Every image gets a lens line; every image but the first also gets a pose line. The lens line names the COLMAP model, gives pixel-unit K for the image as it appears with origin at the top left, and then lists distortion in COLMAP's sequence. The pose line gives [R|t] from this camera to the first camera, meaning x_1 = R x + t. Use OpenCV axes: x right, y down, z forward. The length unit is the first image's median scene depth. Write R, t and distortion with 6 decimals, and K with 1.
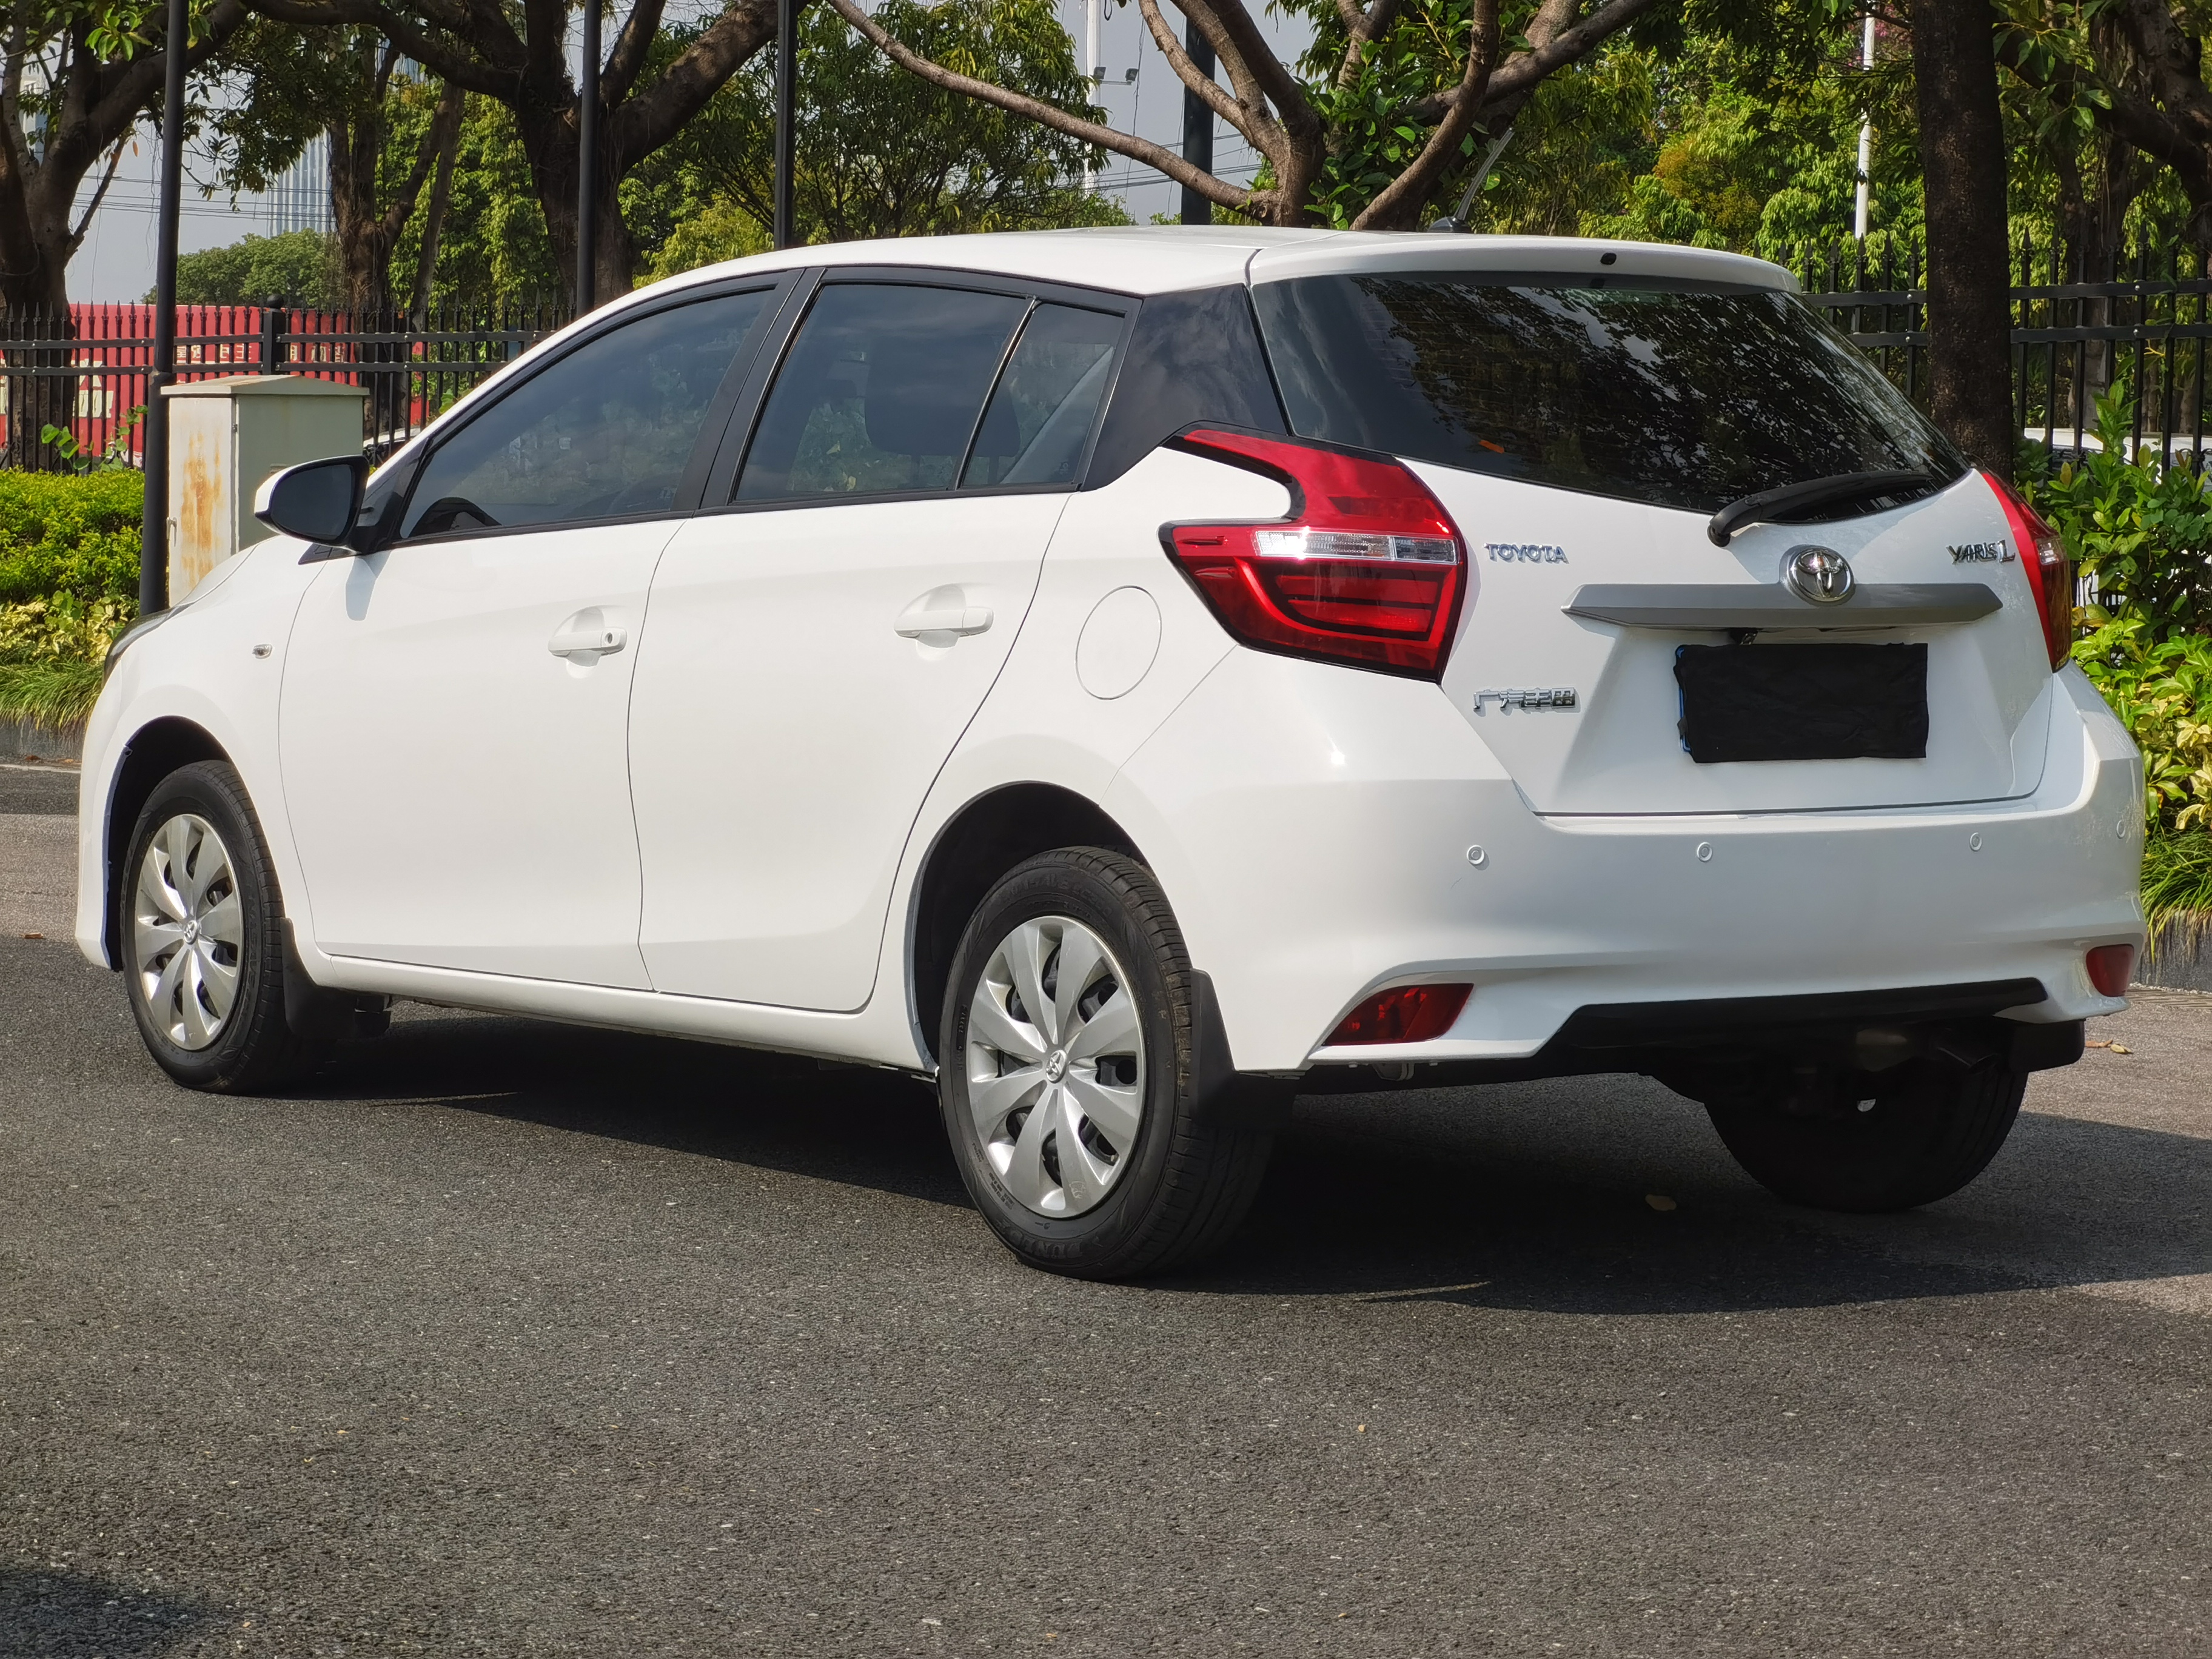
lens RADIAL K [[5192.7, 0, 1105.4], [0, 5192.7, 829.2], [0, 0, 1]] dist [0.018282, 0.000000]
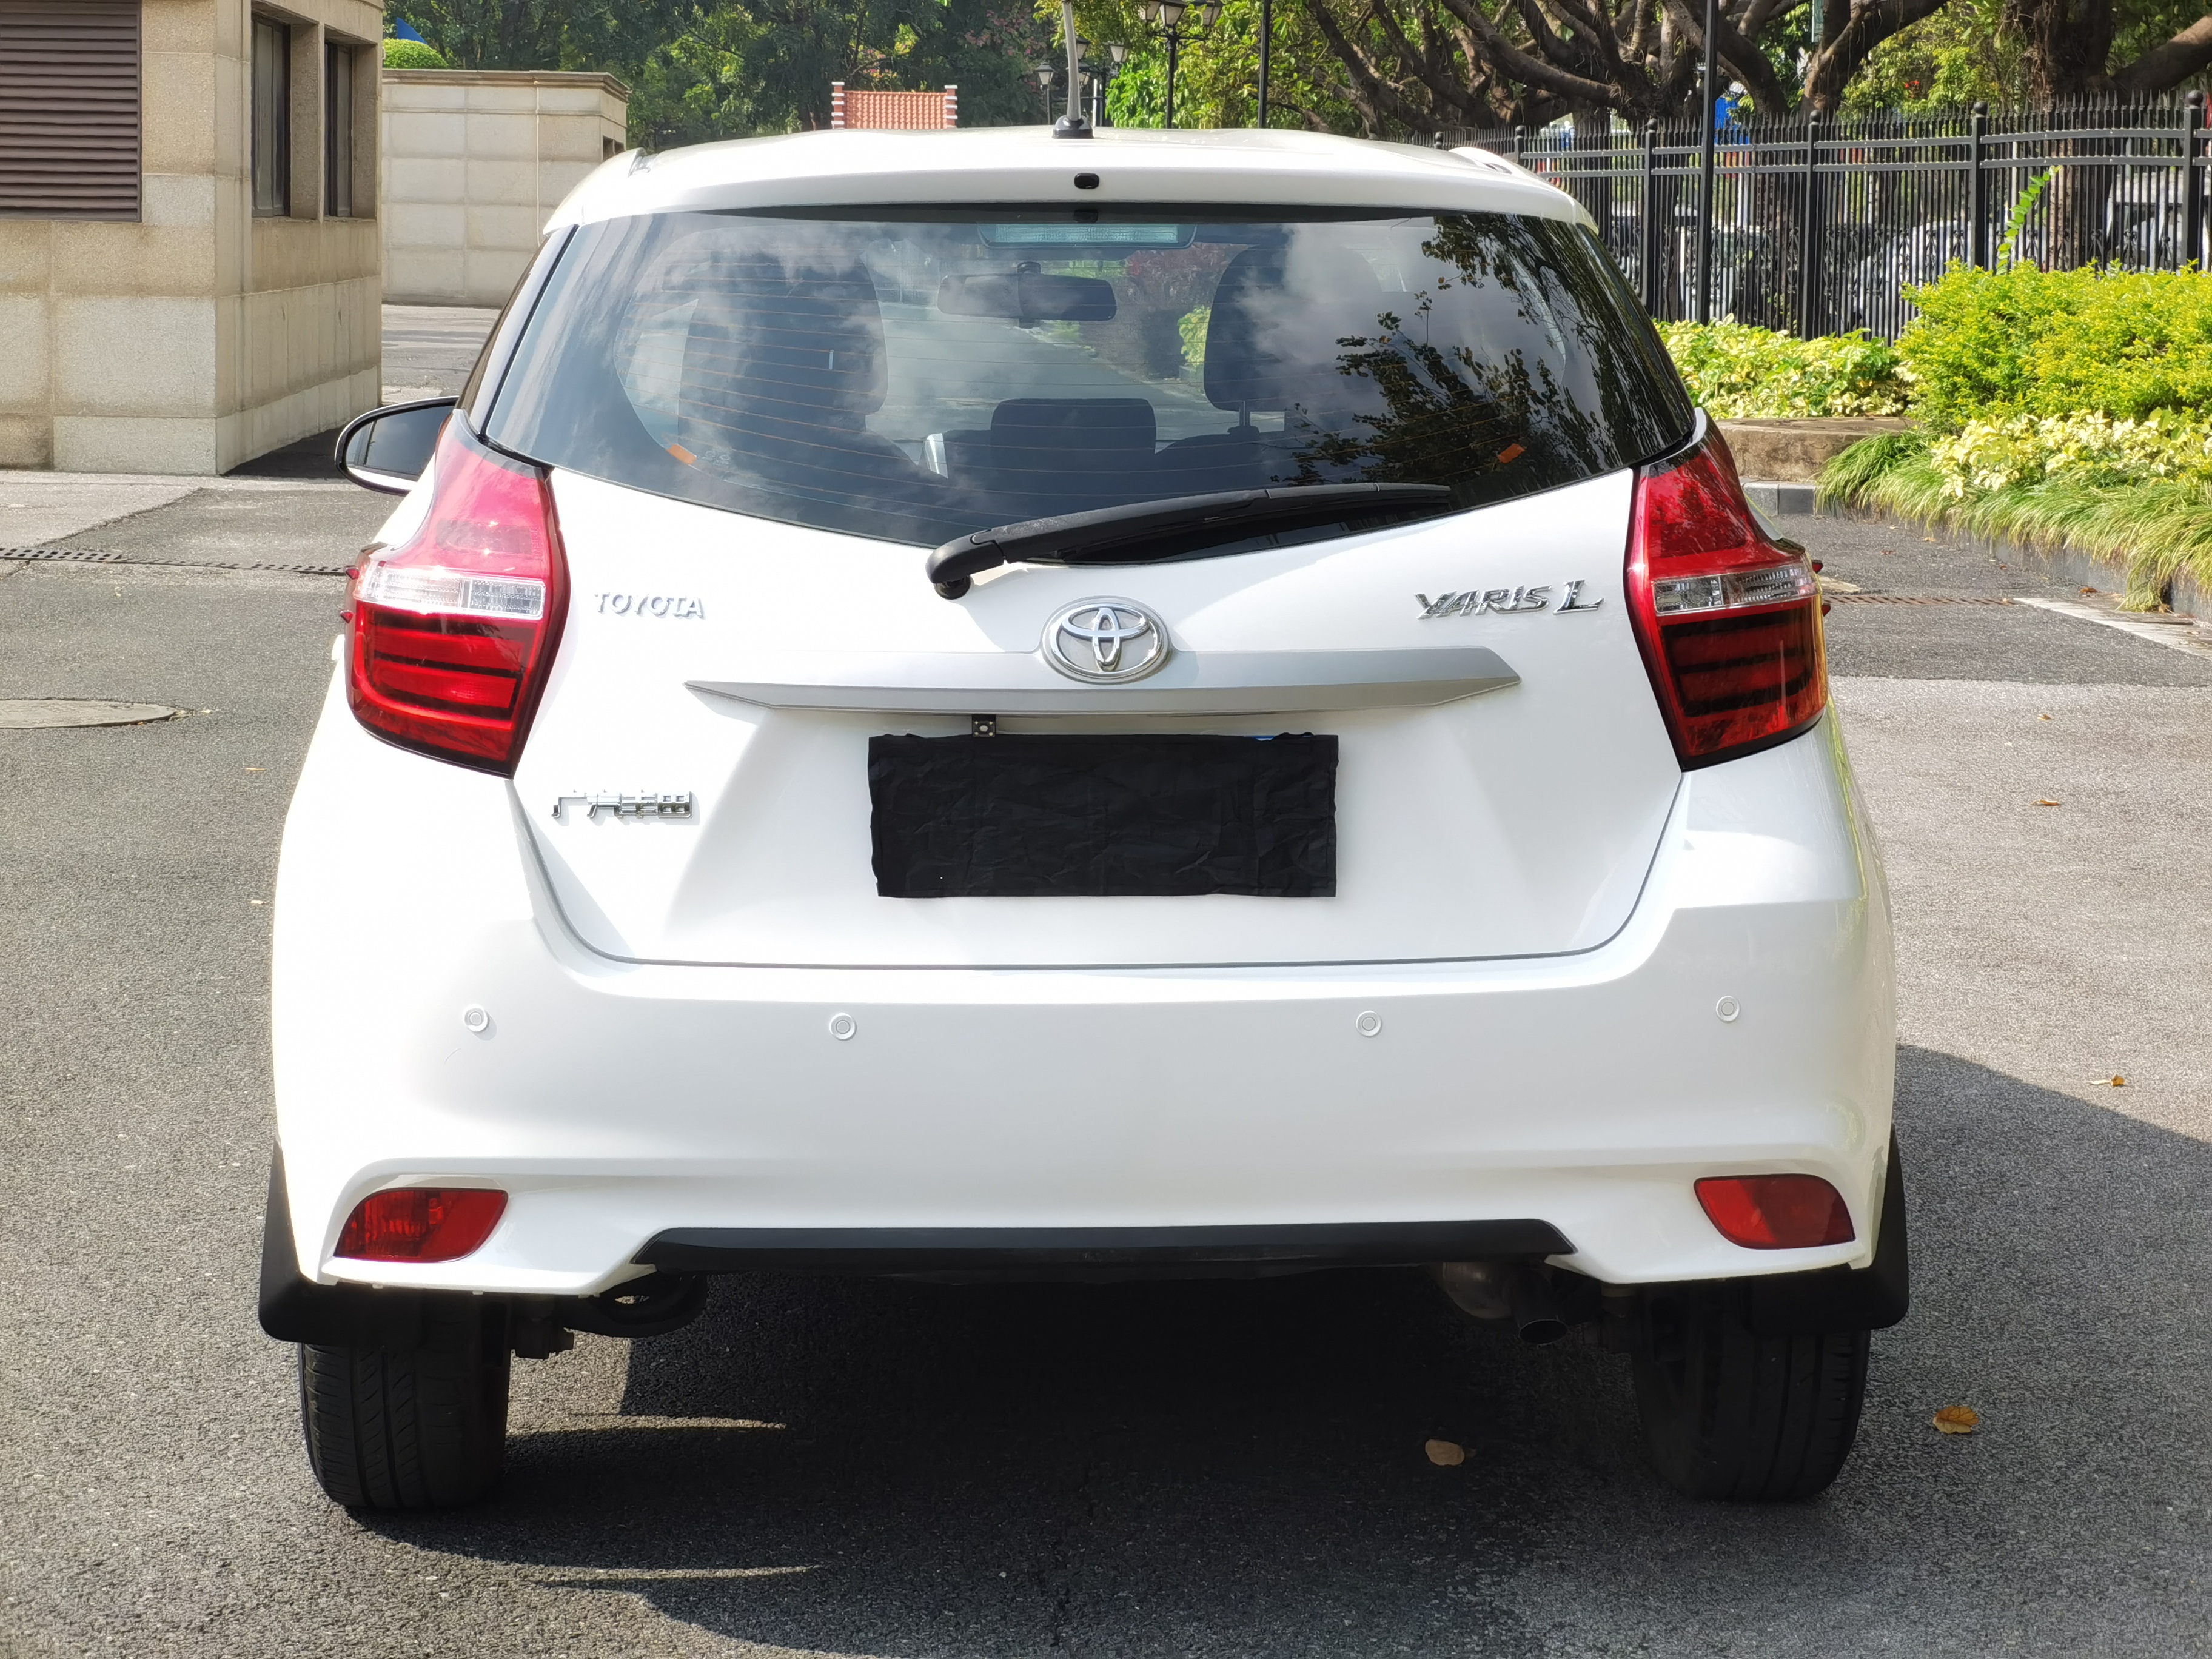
lens RADIAL K [[5192.7, 0, 1105.1], [0, 5192.7, 828.2], [0, 0, 1]] dist [0.018282, 0.000000]
pose [[0.862693, 0.047393, -0.503502, 0.496749], [-0.029454, 0.998618, 0.043531, -0.054275], [0.504869, -0.022723, 0.862897, 0.395336]]
